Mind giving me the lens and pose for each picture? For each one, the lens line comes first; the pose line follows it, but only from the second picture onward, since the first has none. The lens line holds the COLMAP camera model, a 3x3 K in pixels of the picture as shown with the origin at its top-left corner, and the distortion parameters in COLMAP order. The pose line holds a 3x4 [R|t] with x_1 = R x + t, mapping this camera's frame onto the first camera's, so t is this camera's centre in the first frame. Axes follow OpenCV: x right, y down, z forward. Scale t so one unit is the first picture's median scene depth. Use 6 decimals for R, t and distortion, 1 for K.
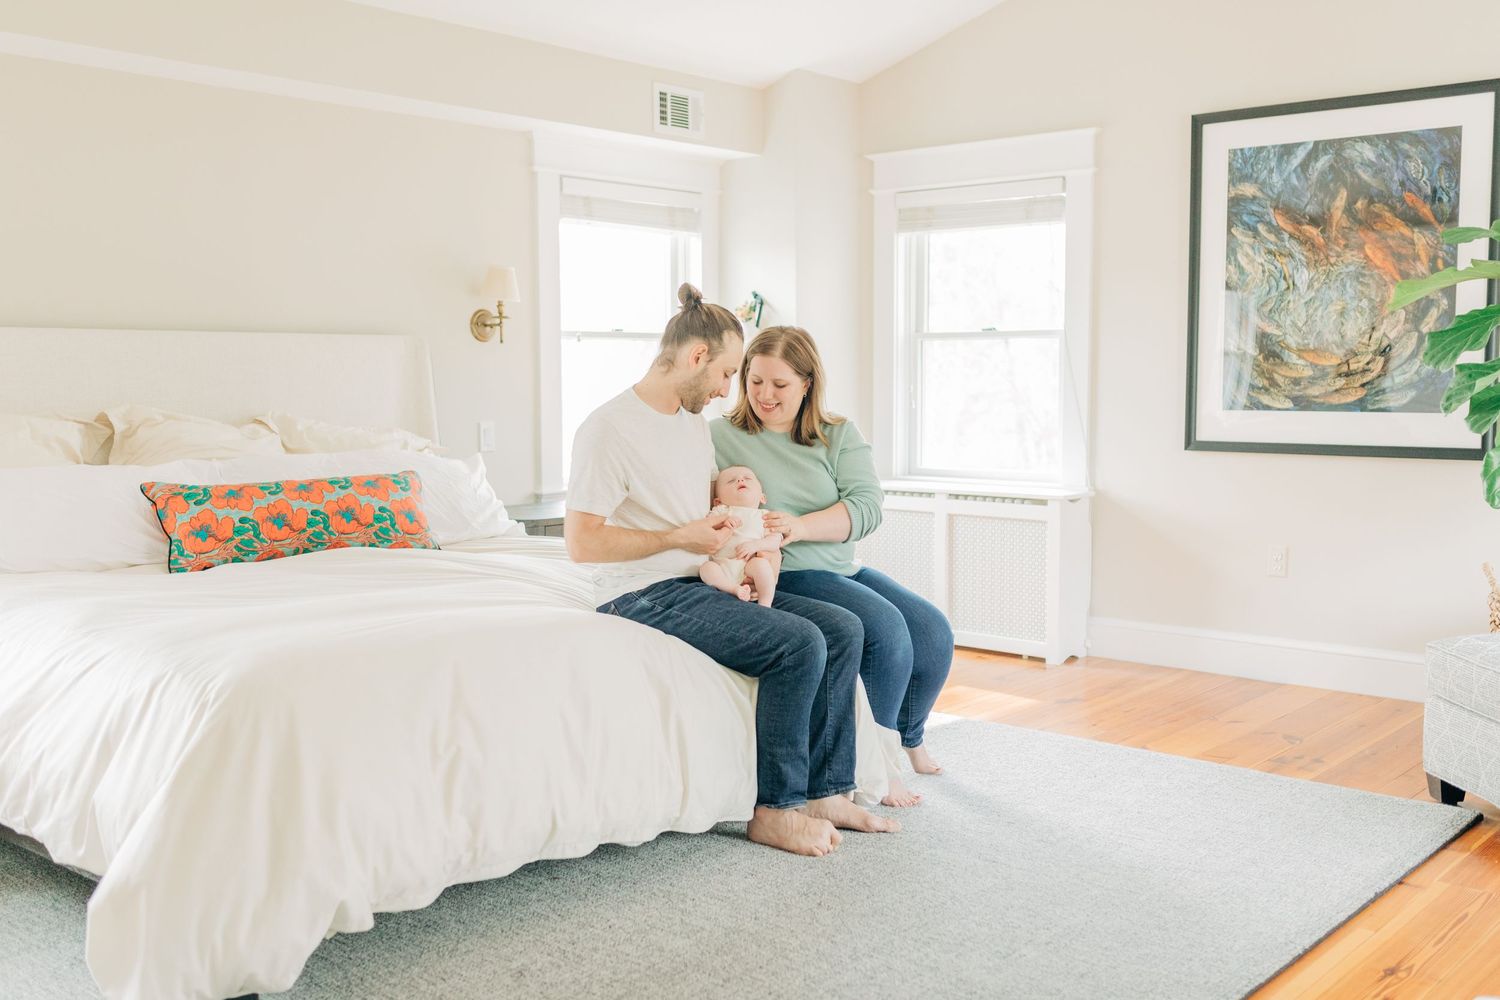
lens RADIAL K [[1497.5, 0, 747.9], [0, 1497.5, 511.8], [0, 0, 1]] dist [0.037727, 0.000000]
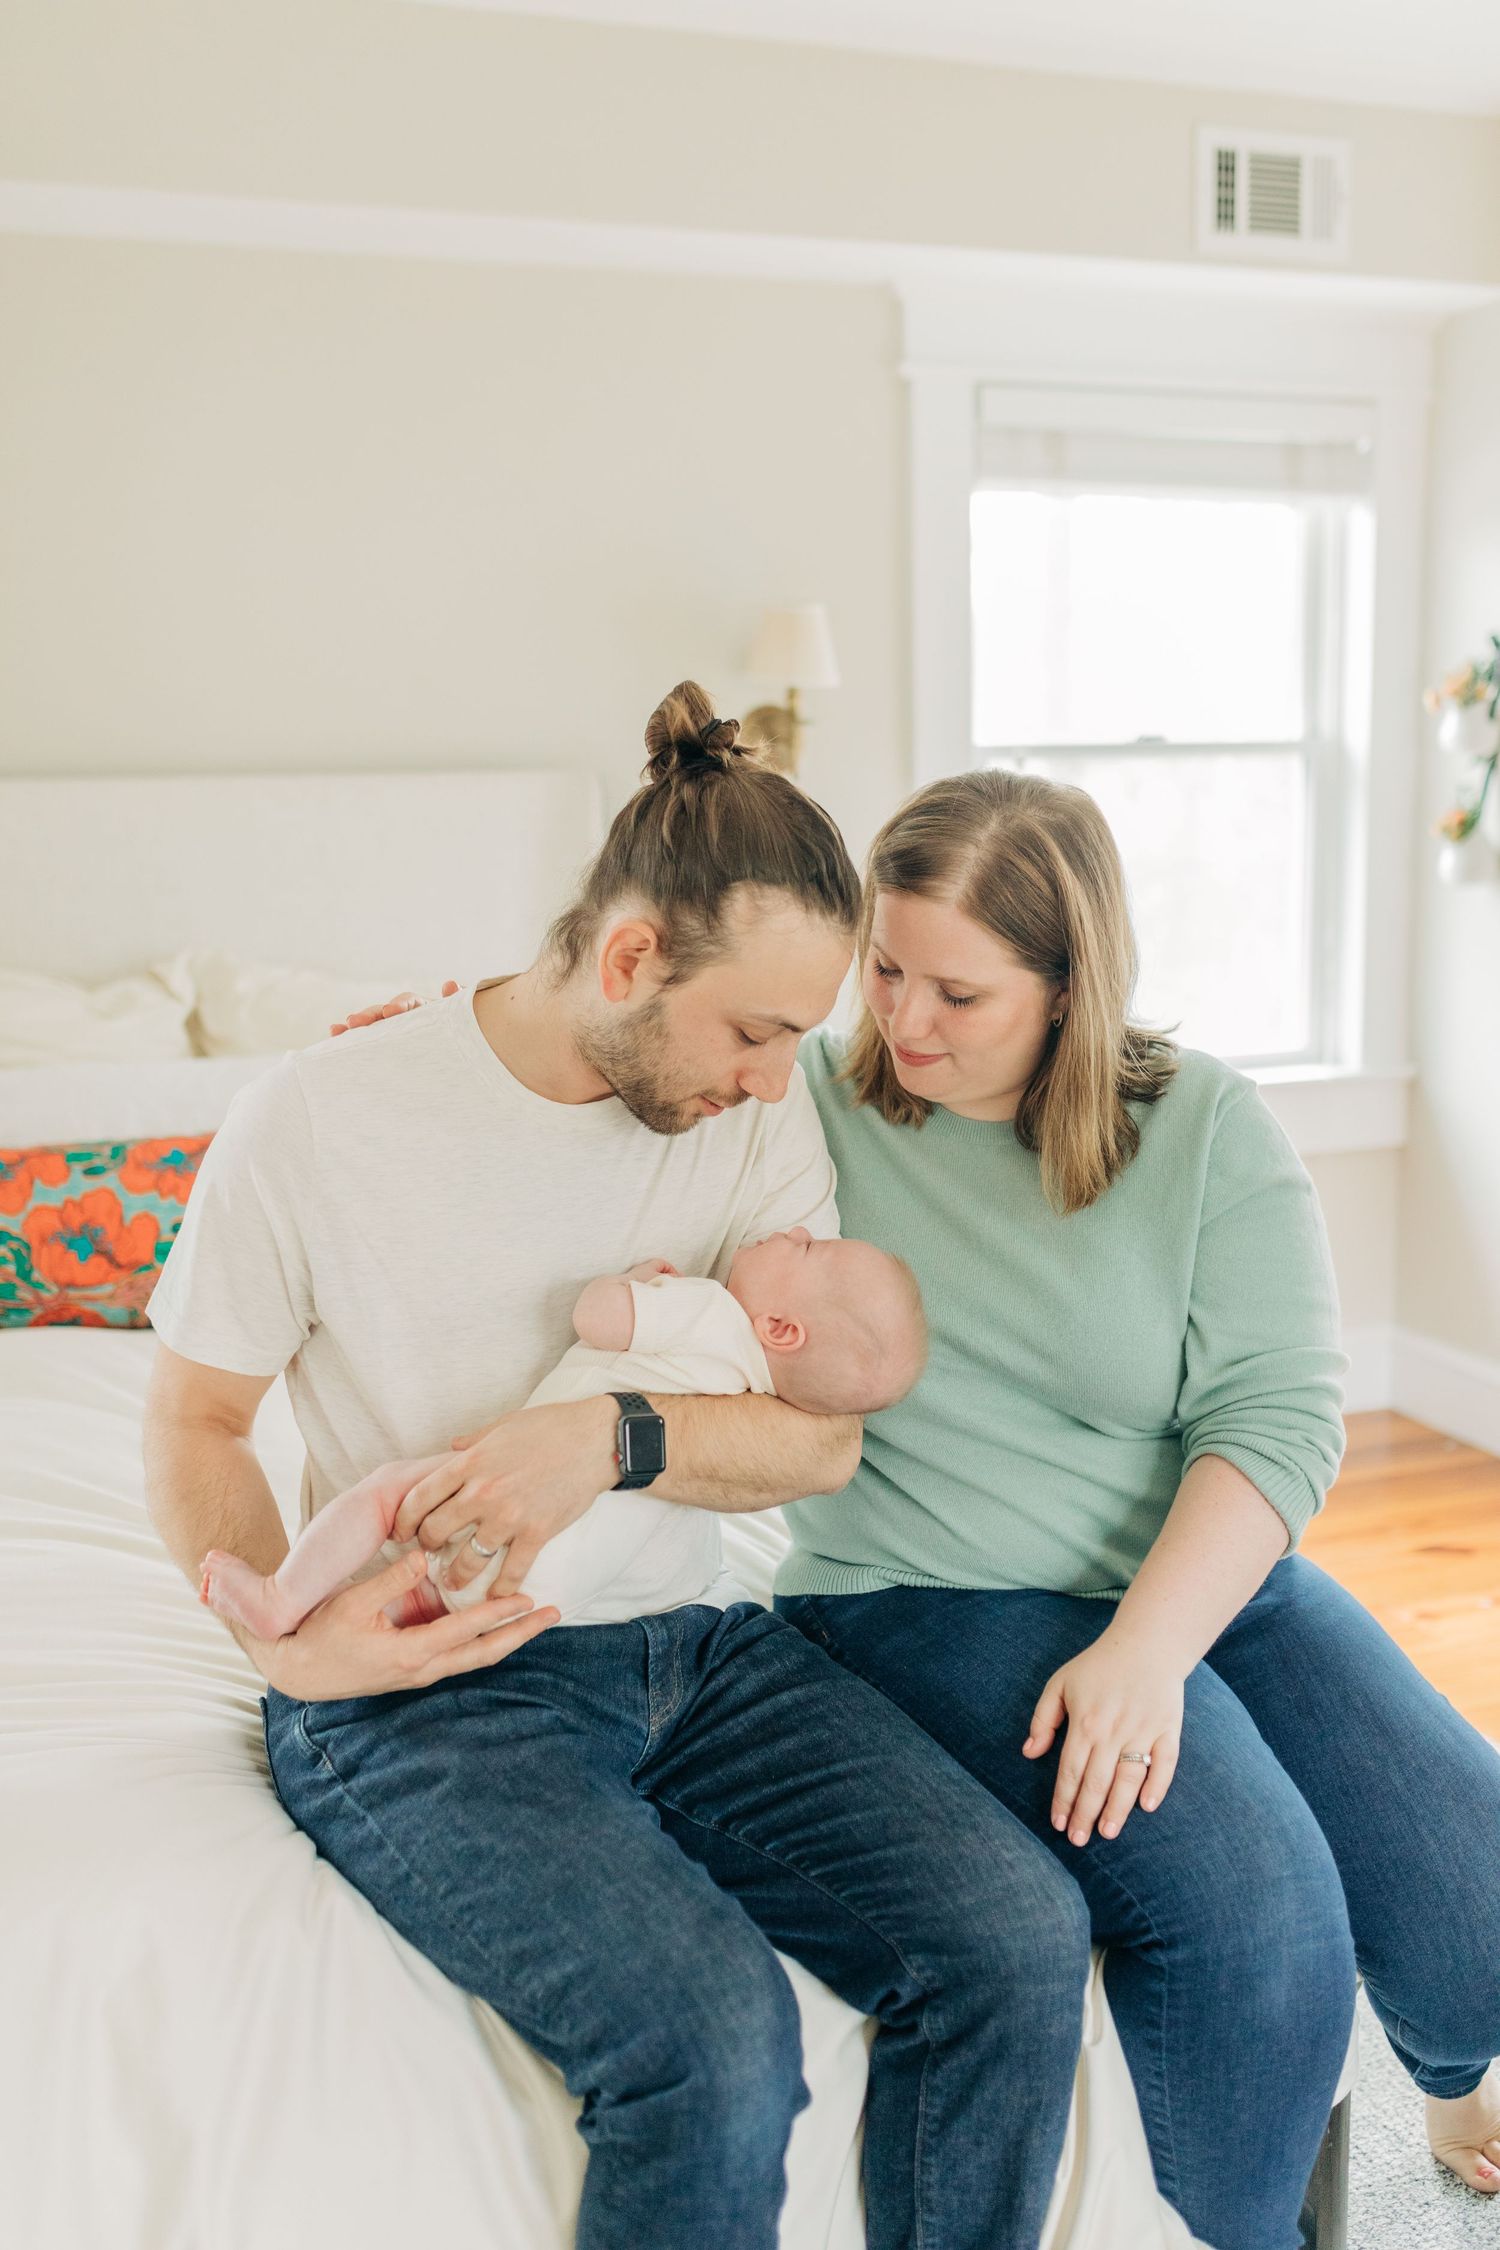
lens RADIAL K [[2246.3, 0, 732.4], [0, 2246.3, 1092.0], [0, 0, 1]] dist [0.037727, 0.000000]
pose [[0.879690, 0.061088, -0.471609, 0.131787], [-0.032889, 0.997156, 0.067815, -0.063361], [0.474410, -0.044145, 0.879197, 0.391672]]
